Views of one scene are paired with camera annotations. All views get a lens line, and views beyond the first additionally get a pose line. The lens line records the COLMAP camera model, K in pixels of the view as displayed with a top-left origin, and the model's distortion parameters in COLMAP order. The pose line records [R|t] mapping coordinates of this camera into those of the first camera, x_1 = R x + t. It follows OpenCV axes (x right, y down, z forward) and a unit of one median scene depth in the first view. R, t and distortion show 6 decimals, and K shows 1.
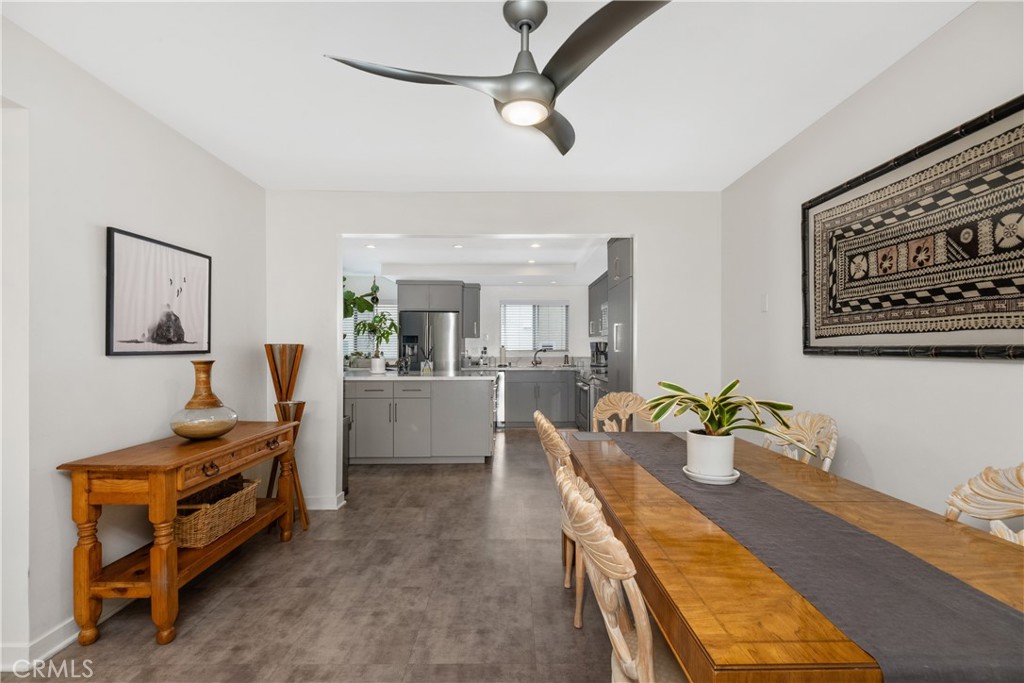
lens RADIAL K [[485.9, 0, 515.9], [0, 485.9, 354.0], [0, 0, 1]] dist [0.001303, -0.000606]
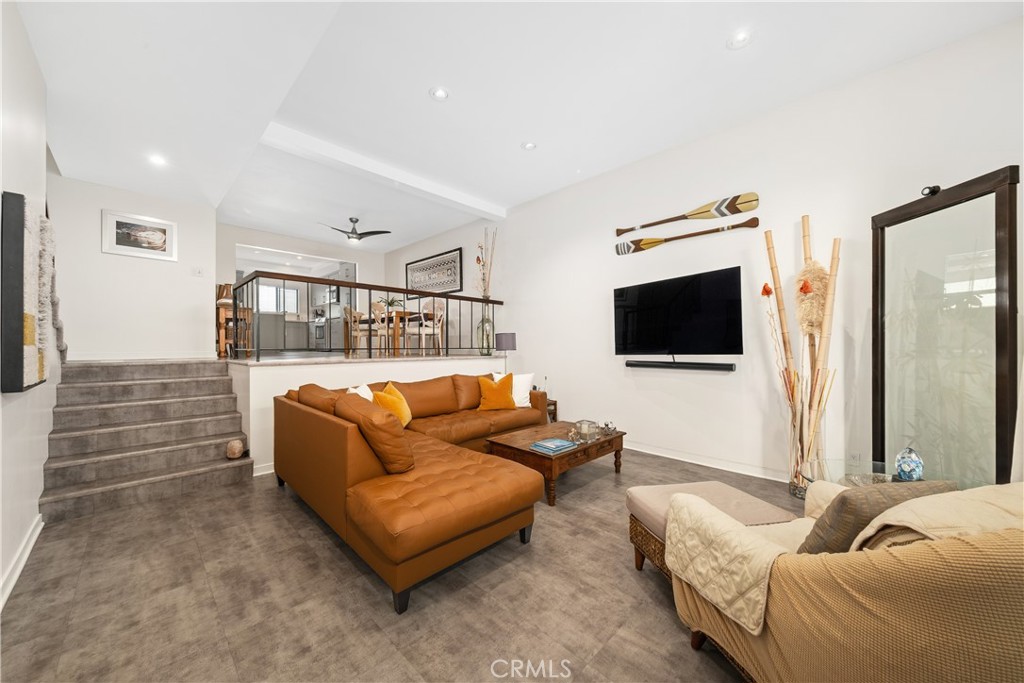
lens RADIAL K [[359.0, 0, 497.5], [0, 359.0, 347.4], [0, 0, 1]] dist [0.021077, -0.011033]
pose [[0.720096, 0.002892, 0.693868, -1.218855], [-0.000123, 0.999992, -0.004040, 0.519977], [-0.693874, 0.002824, 0.720090, -2.188494]]
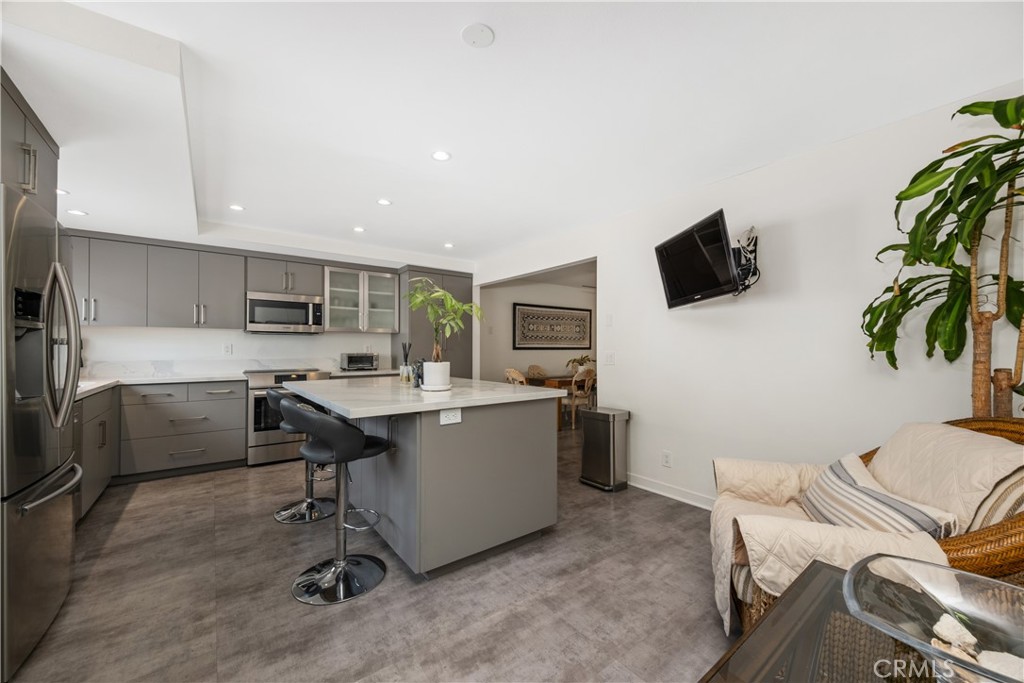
lens RADIAL K [[394.4, 0, 501.0], [0, 394.4, 346.6], [0, 0, 1]] dist [0.000862, 0.000201]
pose [[-0.578595, 0.006624, 0.815588, -1.841329], [0.009929, 0.999950, -0.001078, -0.020777], [-0.815555, 0.007474, -0.578632, 3.189334]]
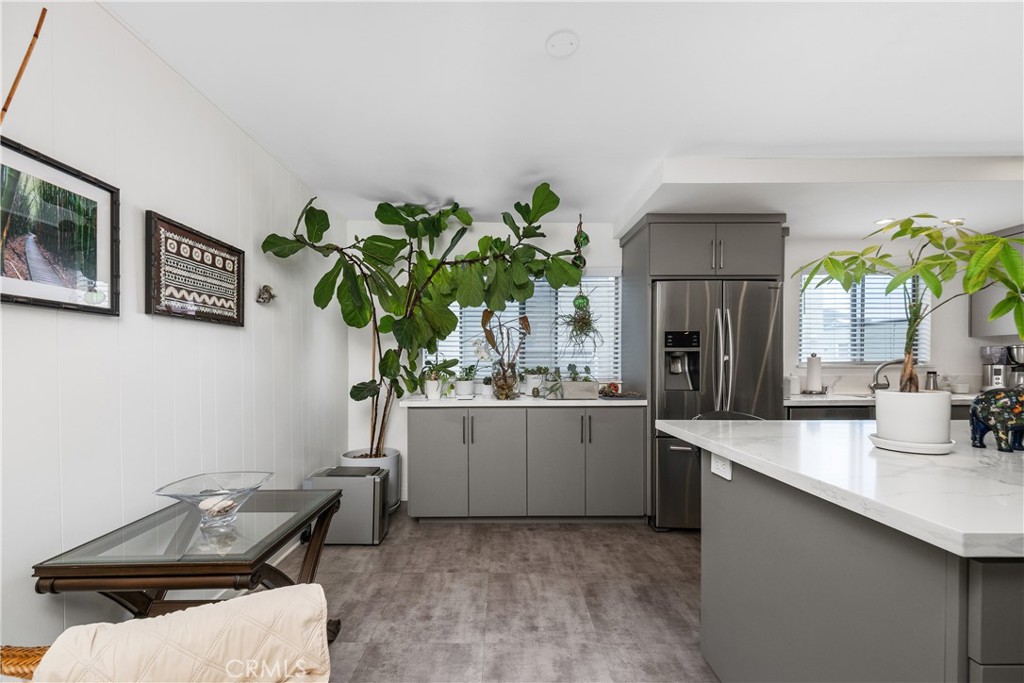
lens RADIAL K [[427.3, 0, 507.7], [0, 427.3, 368.3], [0, 0, 1]] dist [0.002224, -0.000764]
pose [[0.999928, -0.003345, -0.011527, -1.324853], [0.003368, 0.999992, 0.001964, -0.013728], [0.011520, -0.002002, 0.999932, 2.045847]]
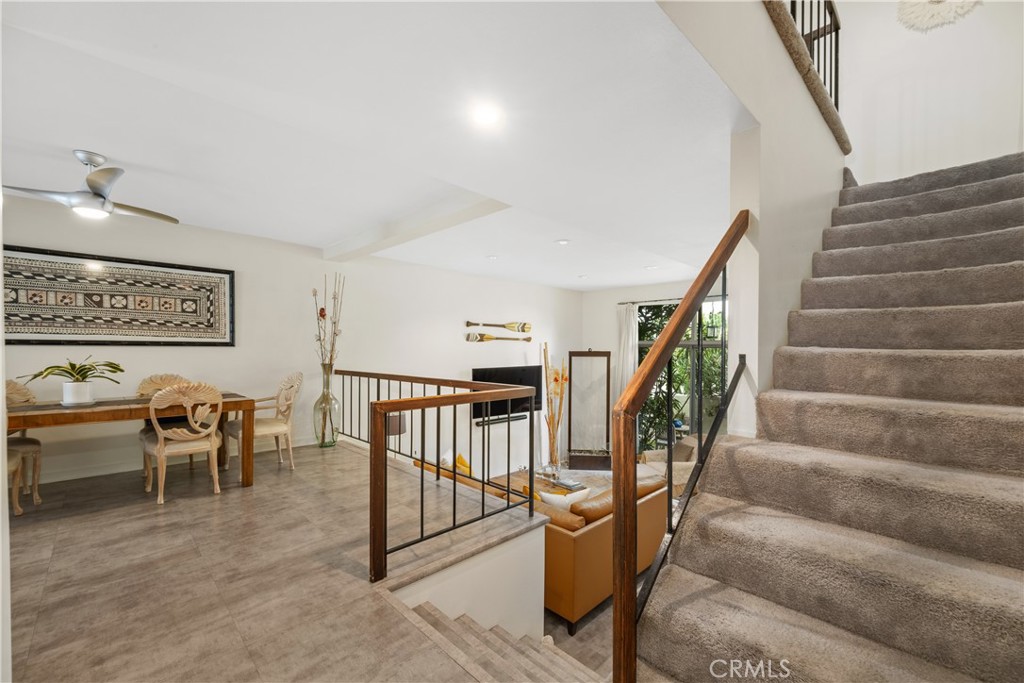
lens RADIAL K [[426.9, 0, 517.9], [0, 426.9, 357.4], [0, 0, 1]] dist [-0.001059, -0.000388]
pose [[-0.694677, -0.018017, 0.719096, -1.810475], [0.001604, 0.999645, 0.026596, 0.011708], [-0.719320, 0.019629, -0.694402, 0.771609]]
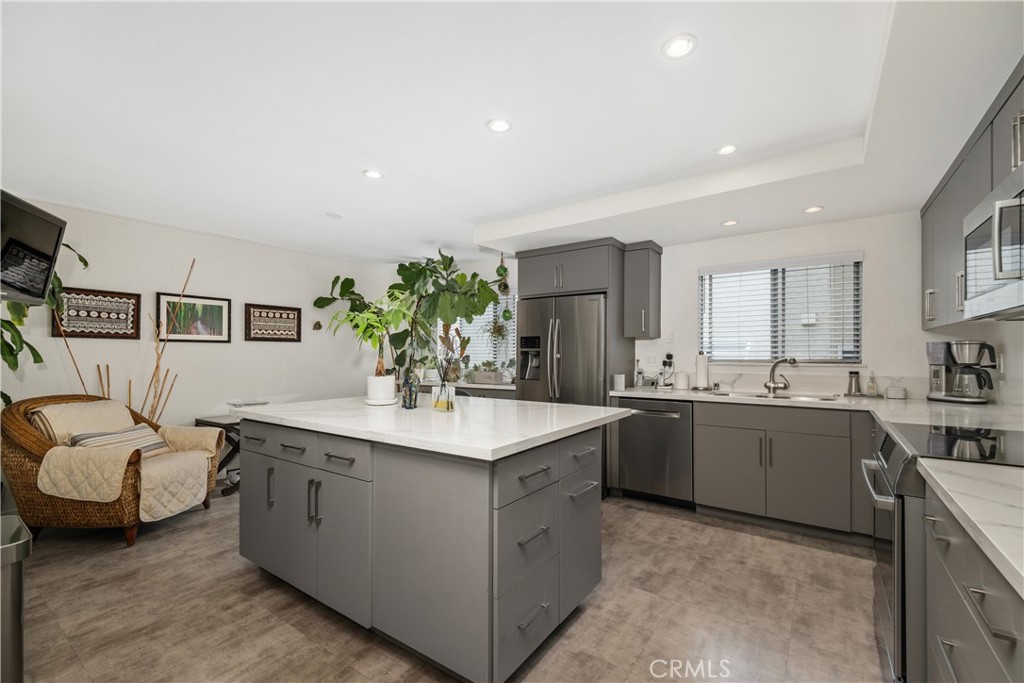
lens RADIAL K [[435.2, 0, 514.3], [0, 435.2, 356.1], [0, 0, 1]] dist [0.032558, -0.014153]
pose [[0.810782, 0.000949, -0.585347, 0.333216], [-0.005192, 0.999971, -0.005570, -0.031611], [0.585325, 0.007556, 0.810764, 1.832962]]
